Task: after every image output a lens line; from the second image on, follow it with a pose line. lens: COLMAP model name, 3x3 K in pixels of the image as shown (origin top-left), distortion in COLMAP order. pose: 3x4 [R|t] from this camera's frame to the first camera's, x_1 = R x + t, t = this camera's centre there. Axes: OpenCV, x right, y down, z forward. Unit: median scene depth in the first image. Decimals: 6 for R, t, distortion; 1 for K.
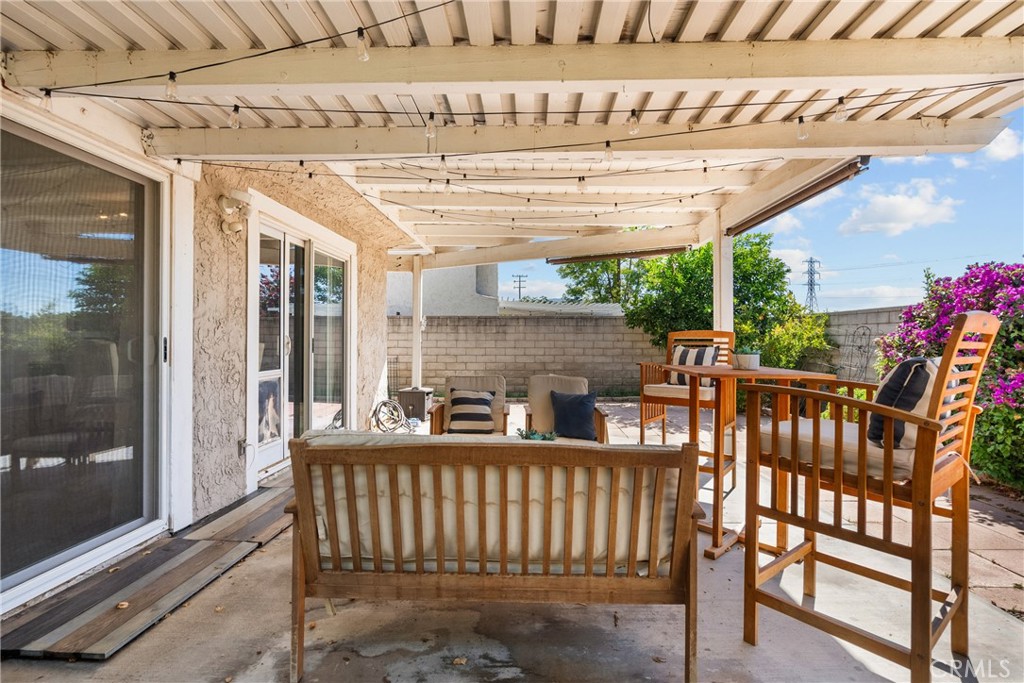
lens RADIAL K [[470.0, 0, 516.5], [0, 470.0, 341.4], [0, 0, 1]] dist [0.000068, 0.000517]
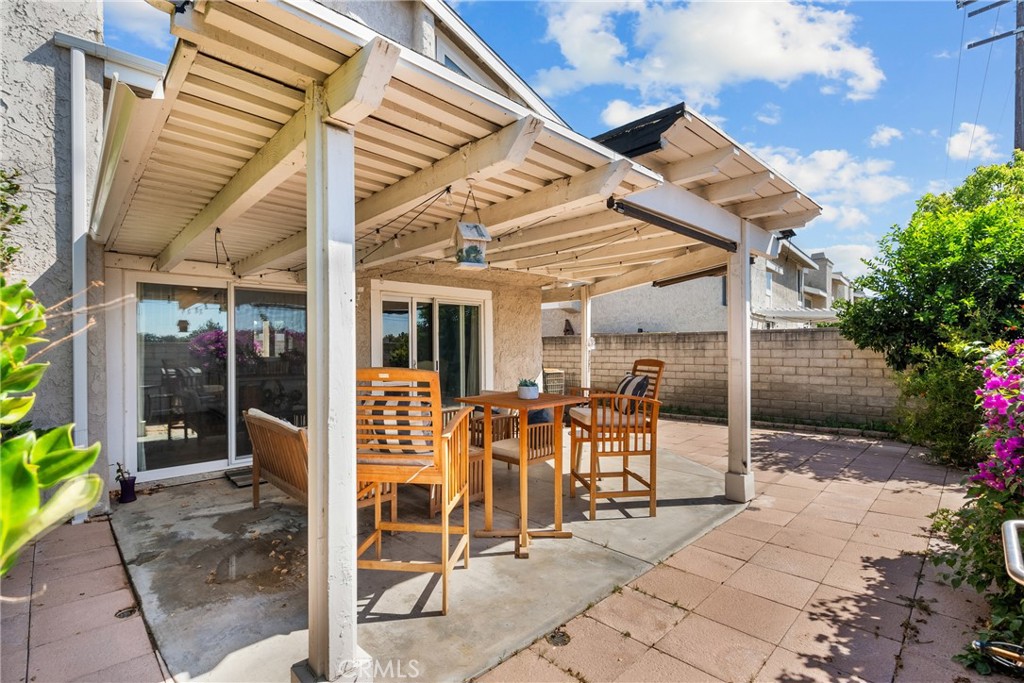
lens RADIAL K [[470.0, 0, 515.9], [0, 470.0, 346.2], [0, 0, 1]] dist [0.000068, 0.000517]
pose [[0.709167, -0.010102, -0.704968, 0.386255], [0.004684, 0.999943, -0.009617, -0.016948], [0.705025, 0.003518, 0.709174, 0.034094]]
